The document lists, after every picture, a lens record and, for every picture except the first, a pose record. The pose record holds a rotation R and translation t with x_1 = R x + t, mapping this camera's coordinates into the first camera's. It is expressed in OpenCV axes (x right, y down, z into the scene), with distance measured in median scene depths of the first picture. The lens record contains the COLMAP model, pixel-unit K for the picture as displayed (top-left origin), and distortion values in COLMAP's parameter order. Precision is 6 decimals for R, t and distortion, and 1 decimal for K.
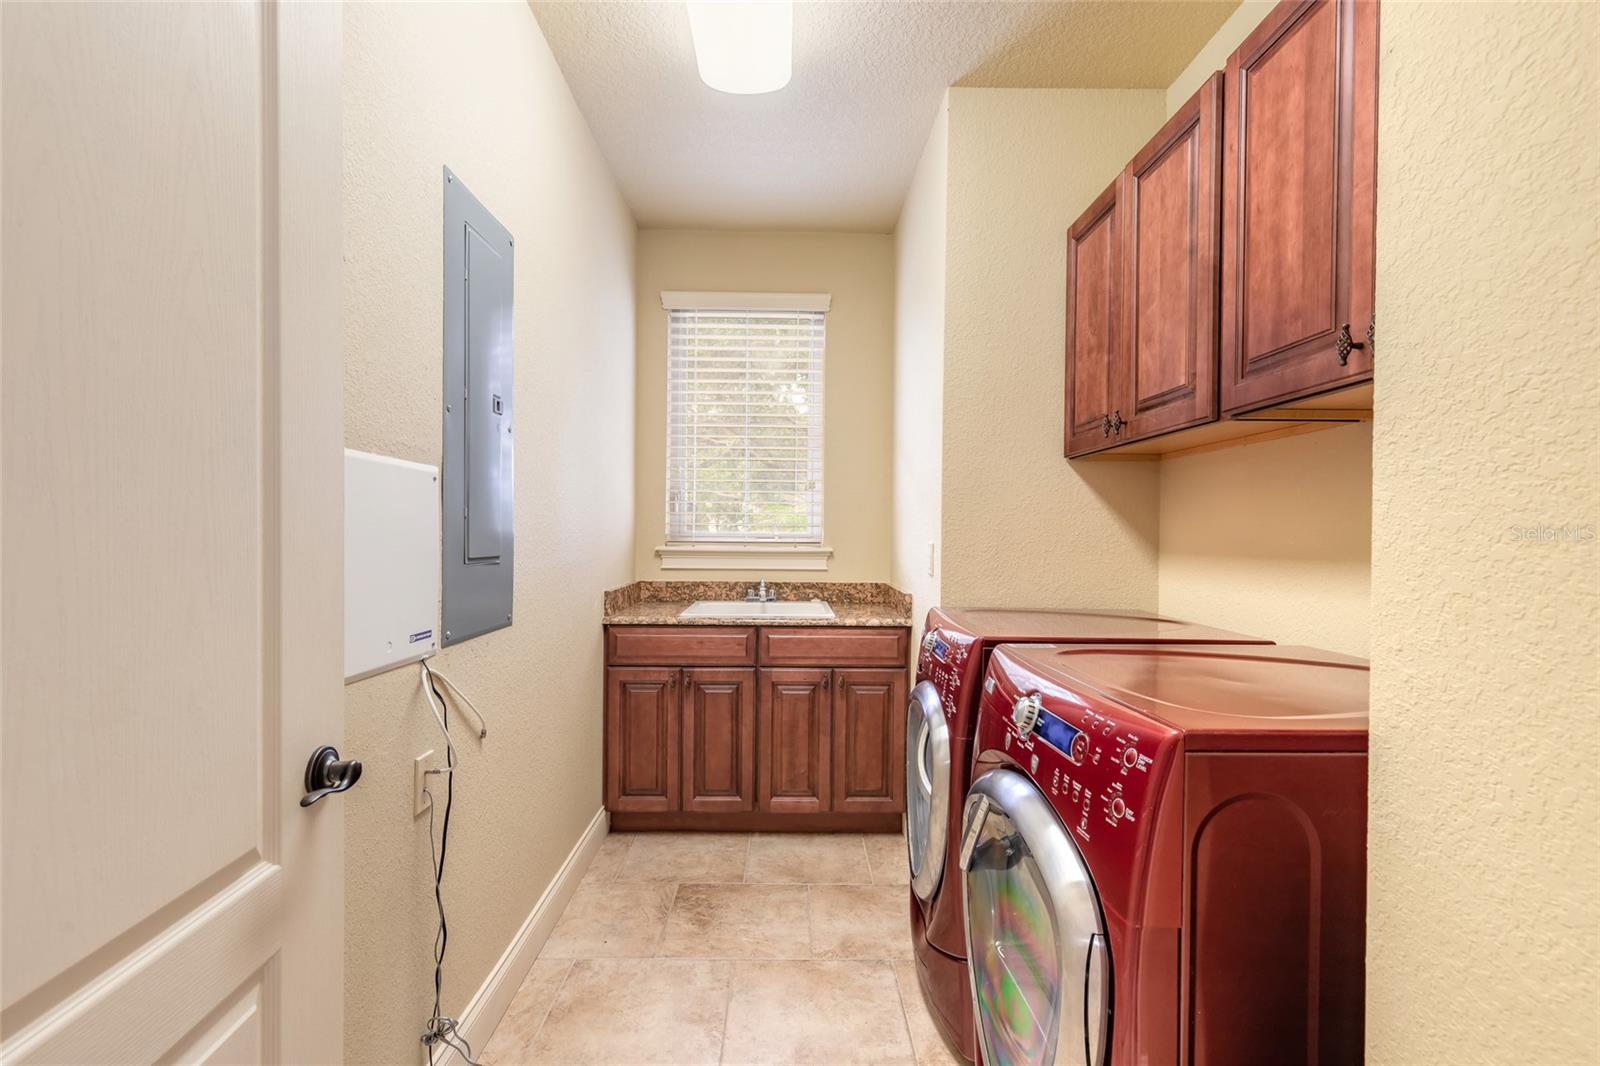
lens RADIAL K [[725.0, 0, 798.1], [0, 725.0, 537.6], [0, 0, 1]] dist [0.004171, 0.000547]
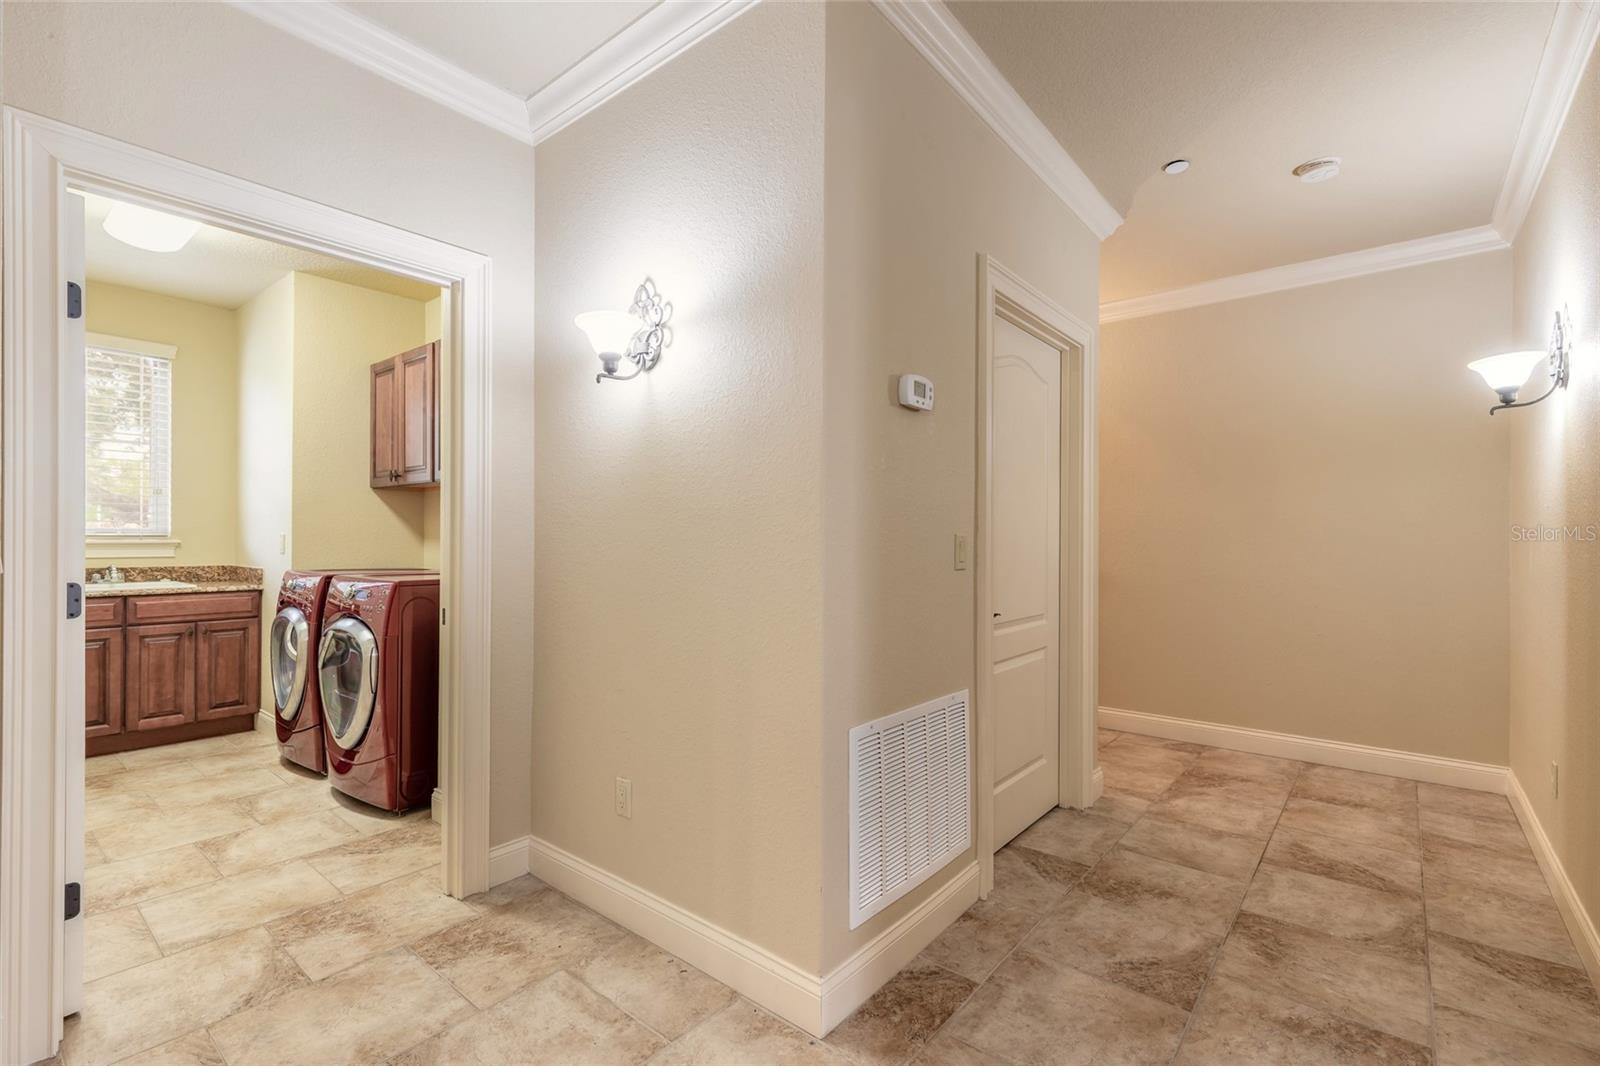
lens RADIAL K [[725.0, 0, 797.8], [0, 725.0, 535.4], [0, 0, 1]] dist [0.004171, 0.000547]
pose [[0.649493, -0.003569, 0.760359, -0.274286], [0.006406, 0.999979, -0.000778, 0.017159], [-0.760340, 0.005376, 0.649502, -0.847310]]
